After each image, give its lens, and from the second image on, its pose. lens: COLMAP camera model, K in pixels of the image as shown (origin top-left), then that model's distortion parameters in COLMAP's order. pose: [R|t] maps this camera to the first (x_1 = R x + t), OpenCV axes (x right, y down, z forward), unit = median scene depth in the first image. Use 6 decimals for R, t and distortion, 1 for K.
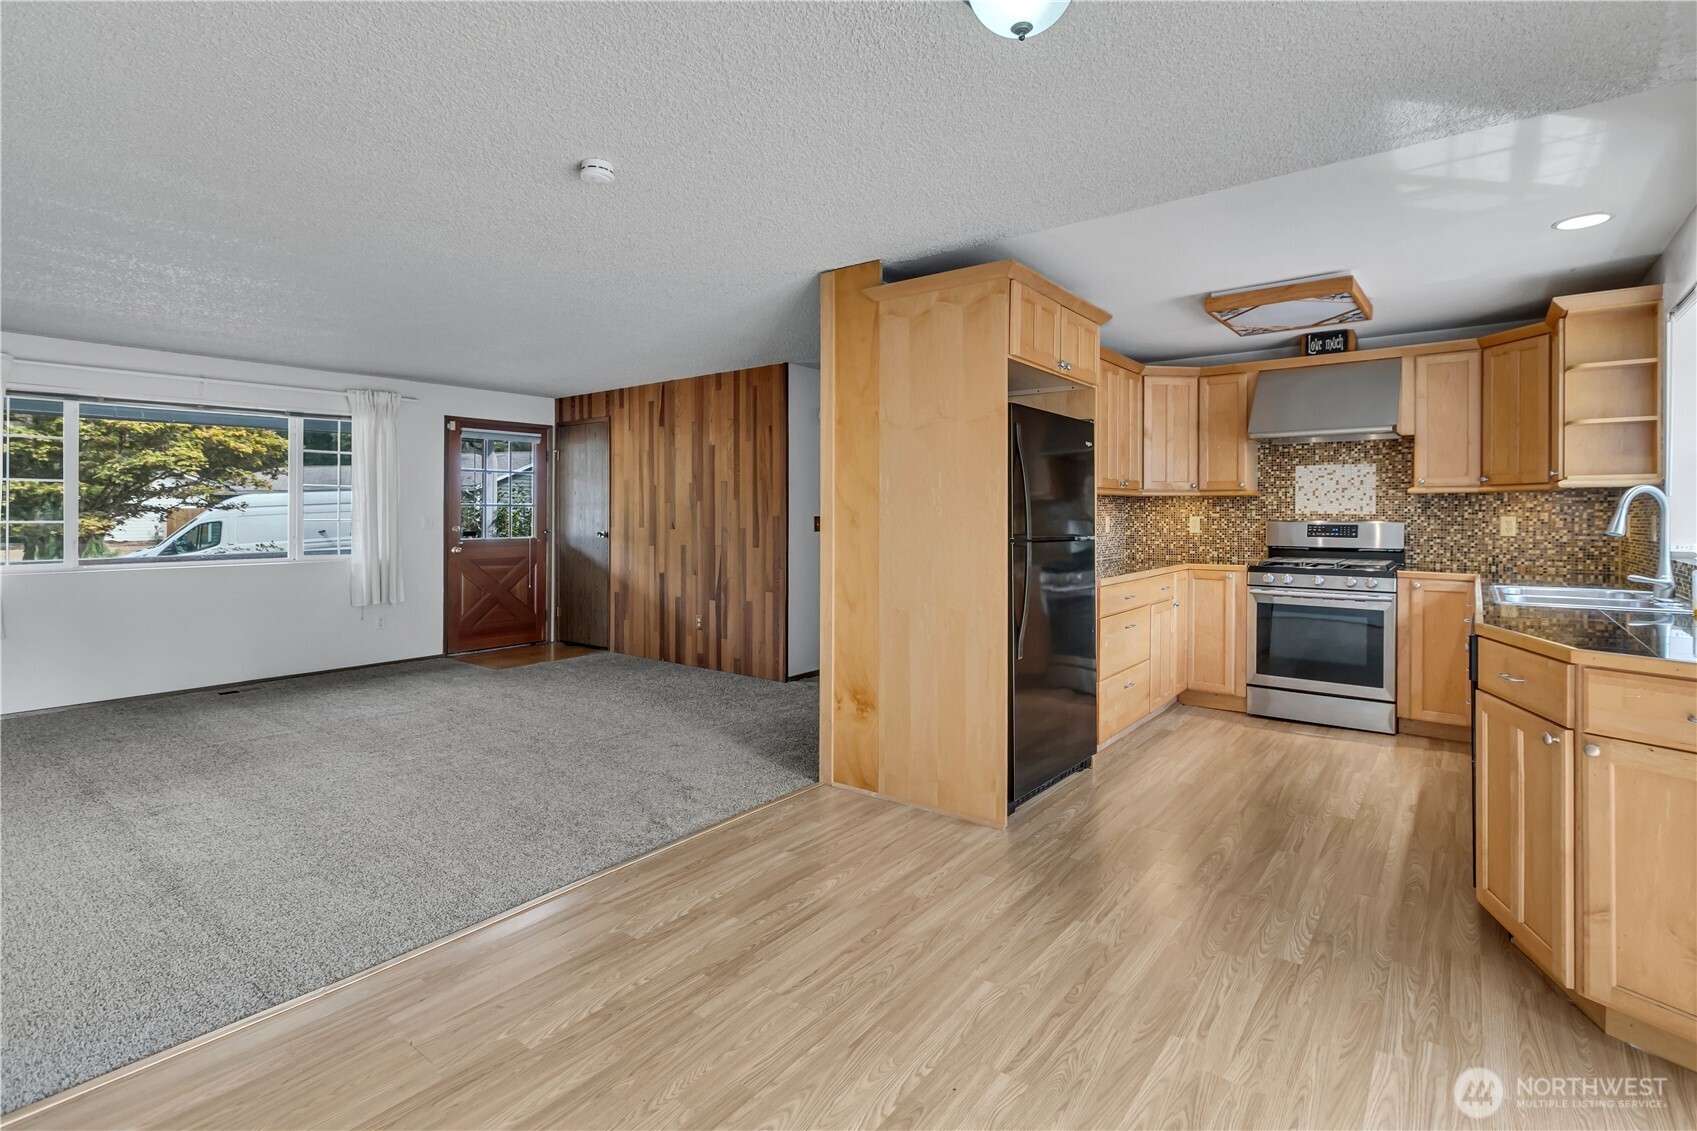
lens RADIAL K [[792.4, 0, 870.2], [0, 792.4, 516.8], [0, 0, 1]] dist [-0.002735, 0.002025]
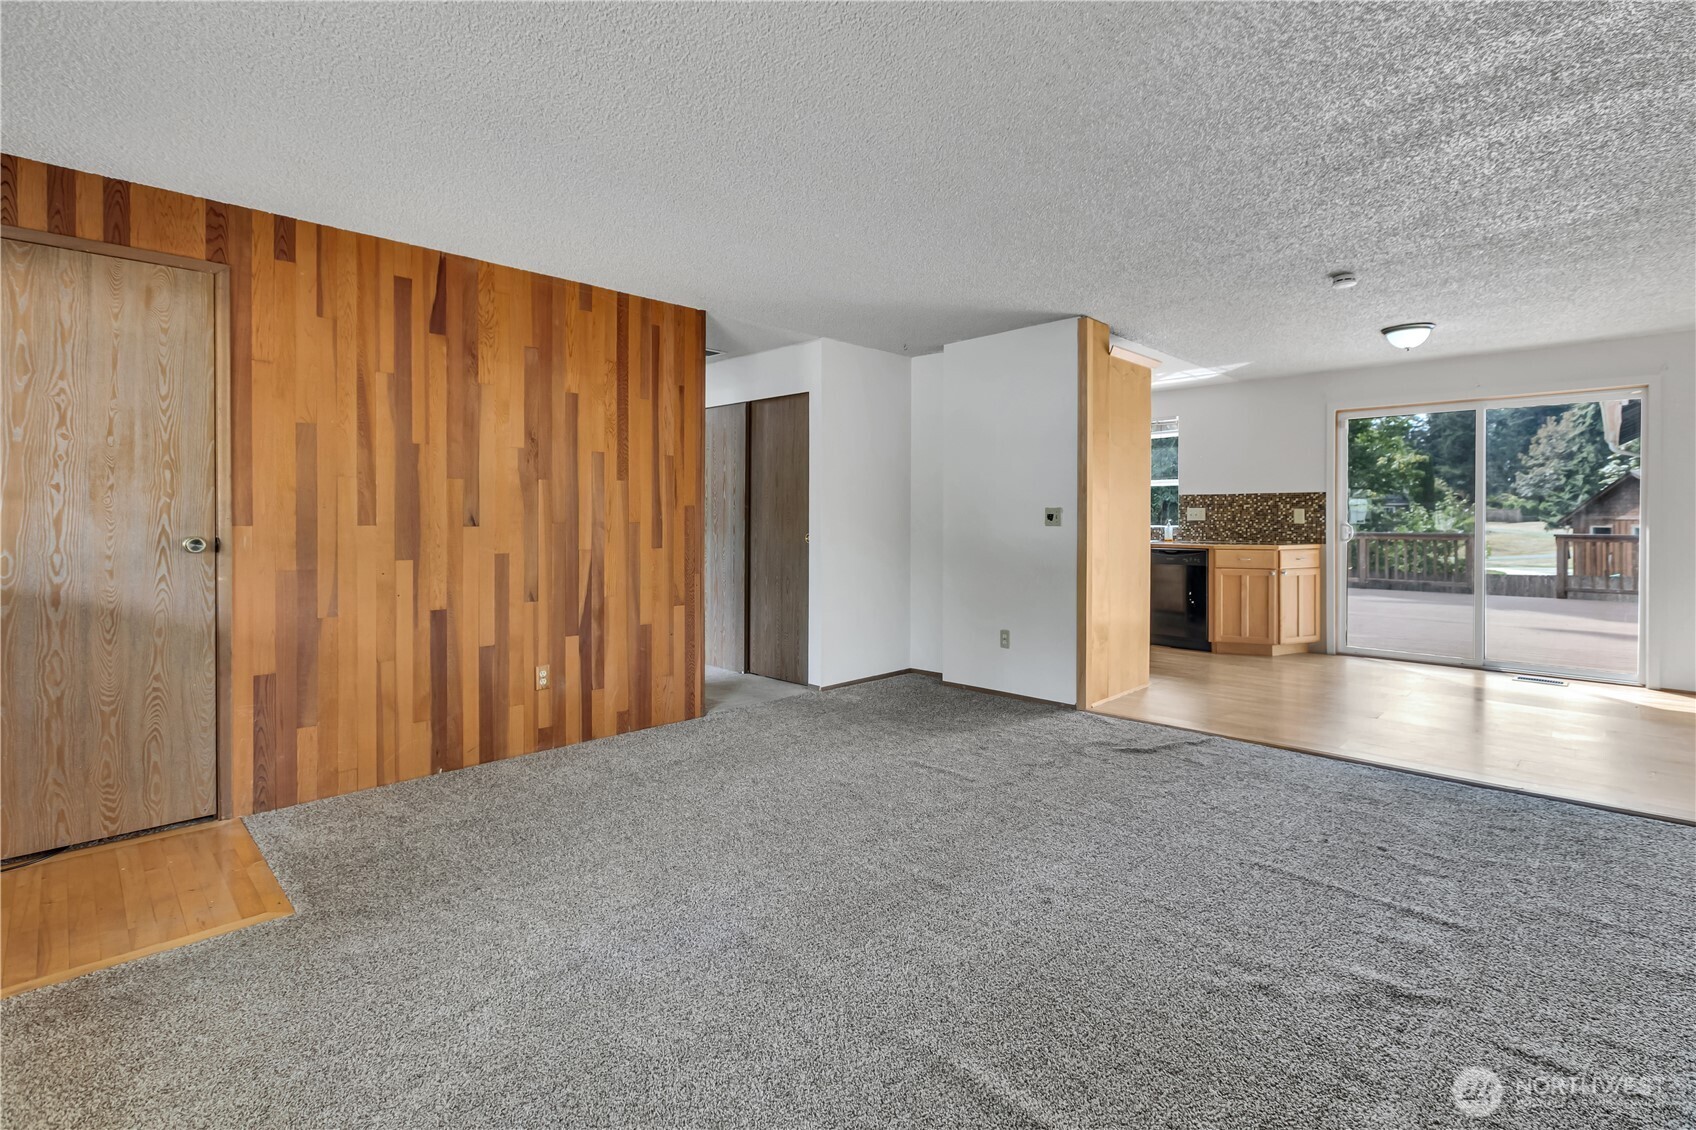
lens RADIAL K [[791.9, 0, 853.7], [0, 791.9, 524.4], [0, 0, 1]] dist [-0.002735, 0.002025]
pose [[0.128269, -0.010771, 0.991681, -1.093266], [0.003469, 0.999940, 0.010412, 0.013187], [-0.991733, 0.002104, 0.128299, 0.943117]]
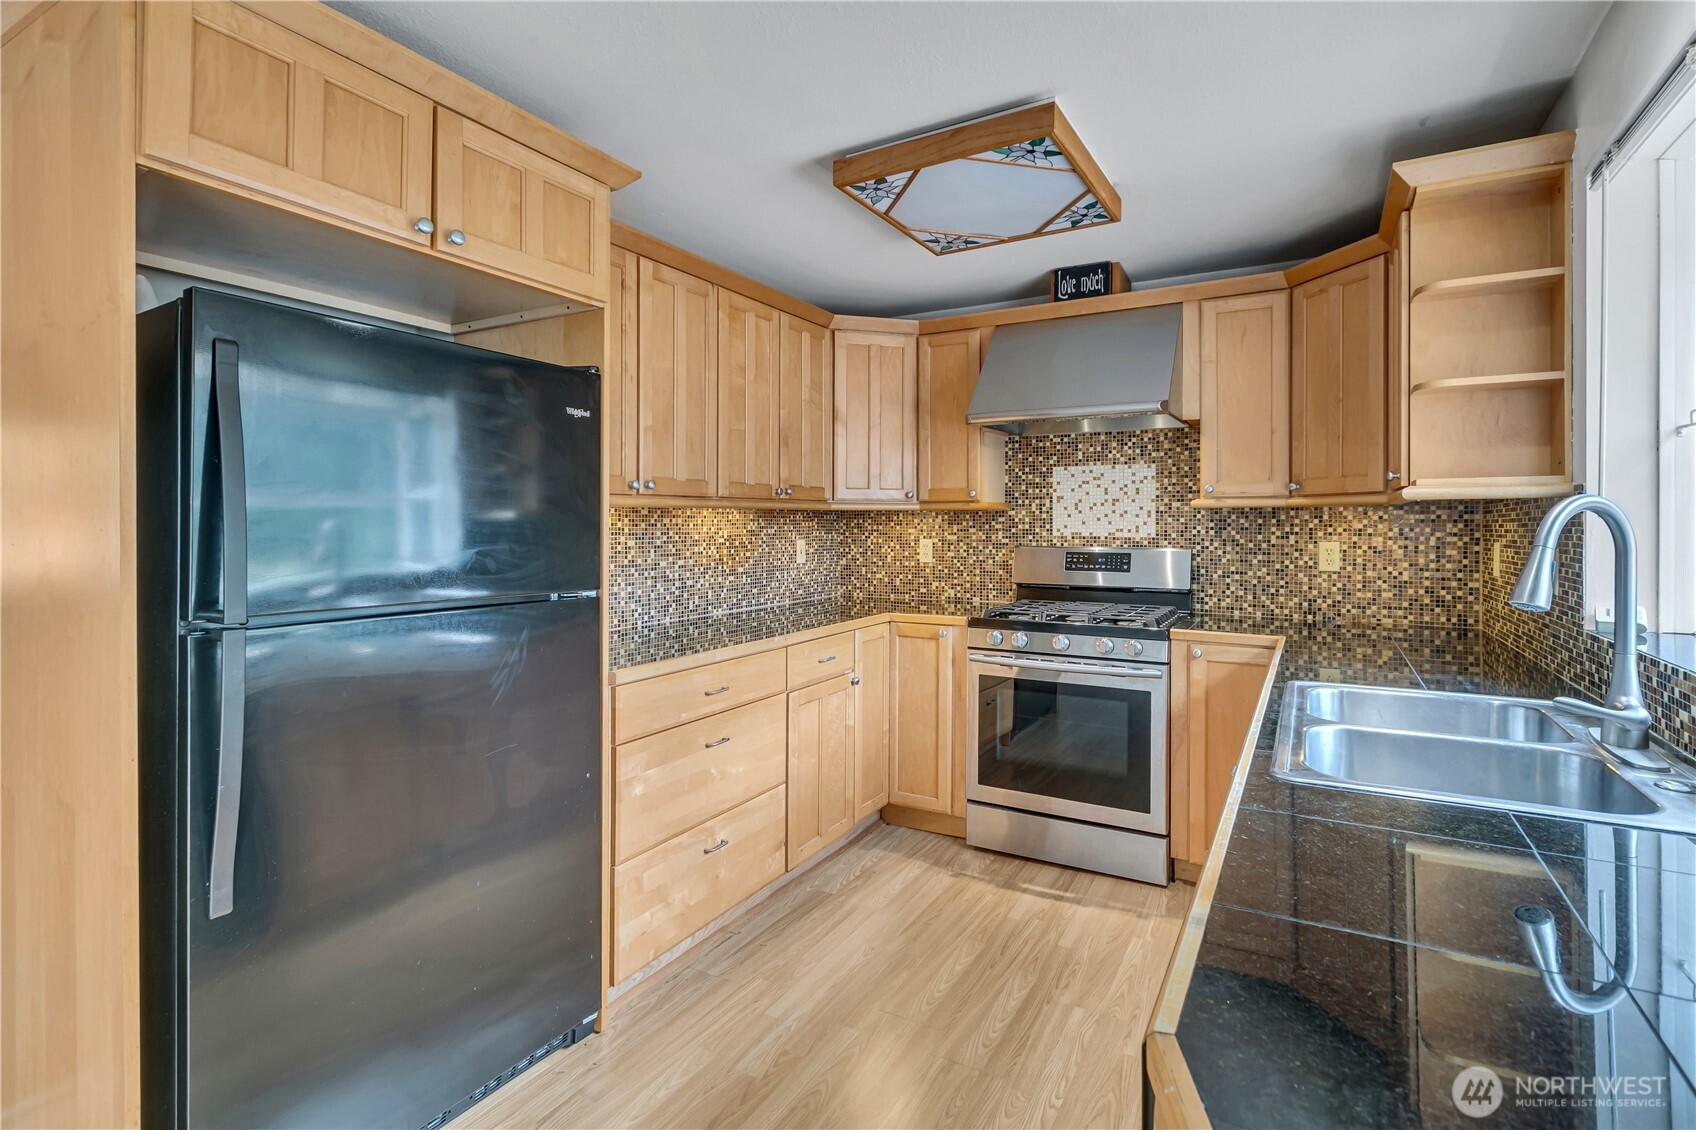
lens RADIAL K [[791.9, 0, 865.7], [0, 791.9, 523.2], [0, 0, 1]] dist [-0.002735, 0.002025]
pose [[0.991011, -0.000752, 0.133775, 0.318385], [0.001342, 0.999990, -0.004315, -0.013900], [-0.133771, 0.004455, 0.991002, 0.377761]]
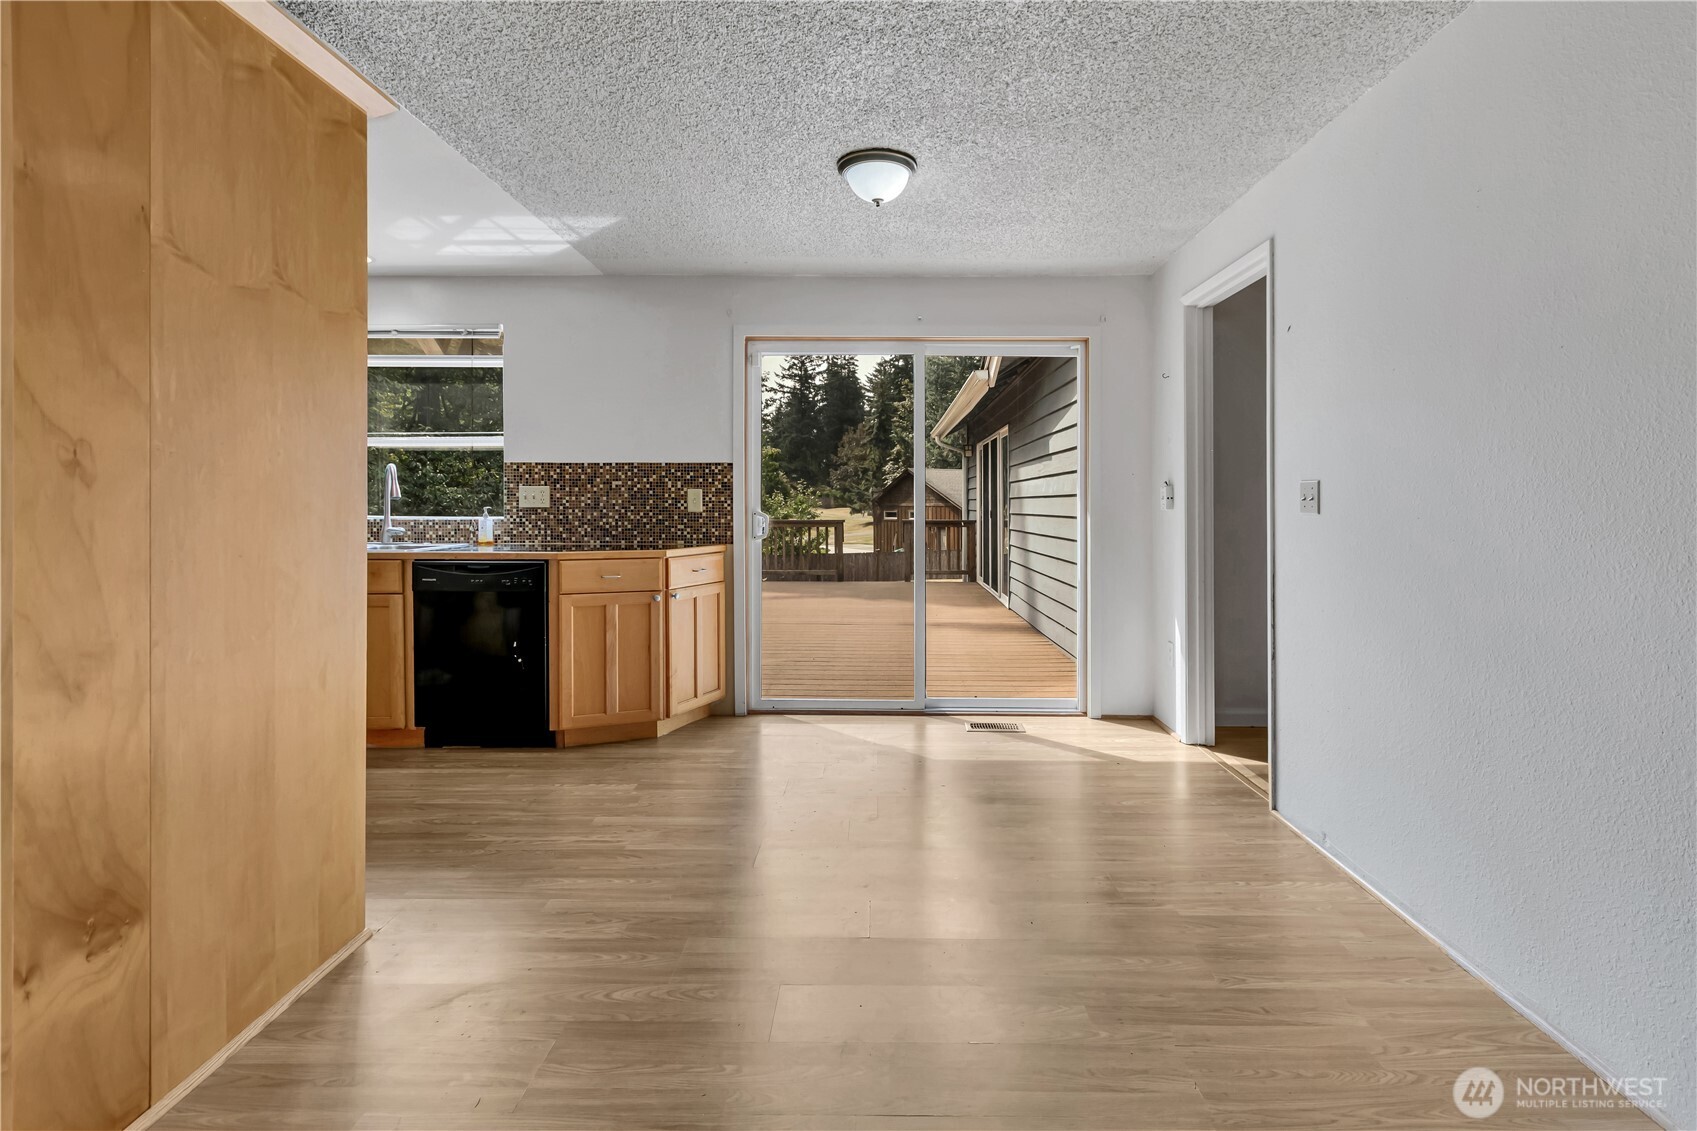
lens RADIAL K [[792.4, 0, 861.0], [0, 792.4, 502.2], [0, 0, 1]] dist [-0.002735, 0.002025]
pose [[-0.577681, -0.000062, 0.816263, -0.413721], [0.000331, 1.000000, 0.000311, 0.017773], [-0.816263, 0.000450, -0.577680, 0.693270]]
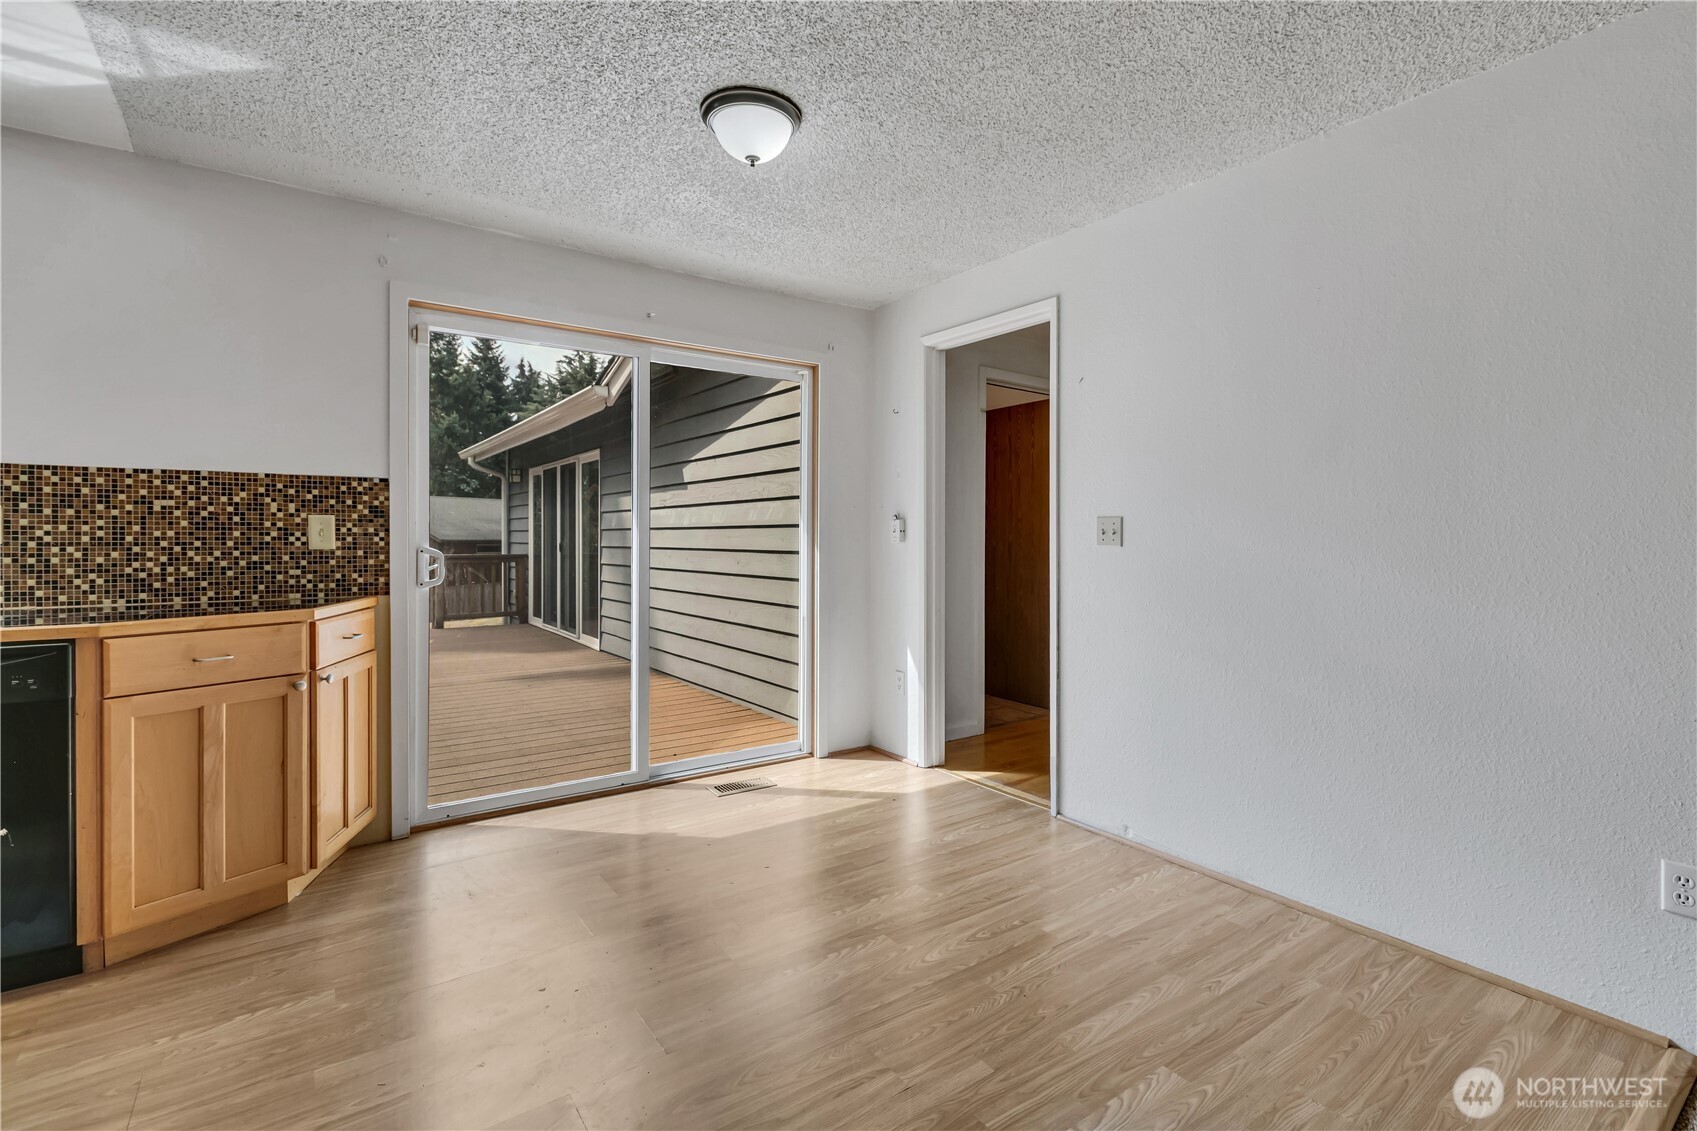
lens RADIAL K [[792.4, 0, 855.7], [0, 792.4, 537.2], [0, 0, 1]] dist [-0.002735, 0.002025]
pose [[-0.952286, -0.003311, 0.305190, -0.141677], [-0.001876, 0.999986, 0.004997, 0.016104], [-0.305202, 0.004186, -0.952278, 0.773426]]
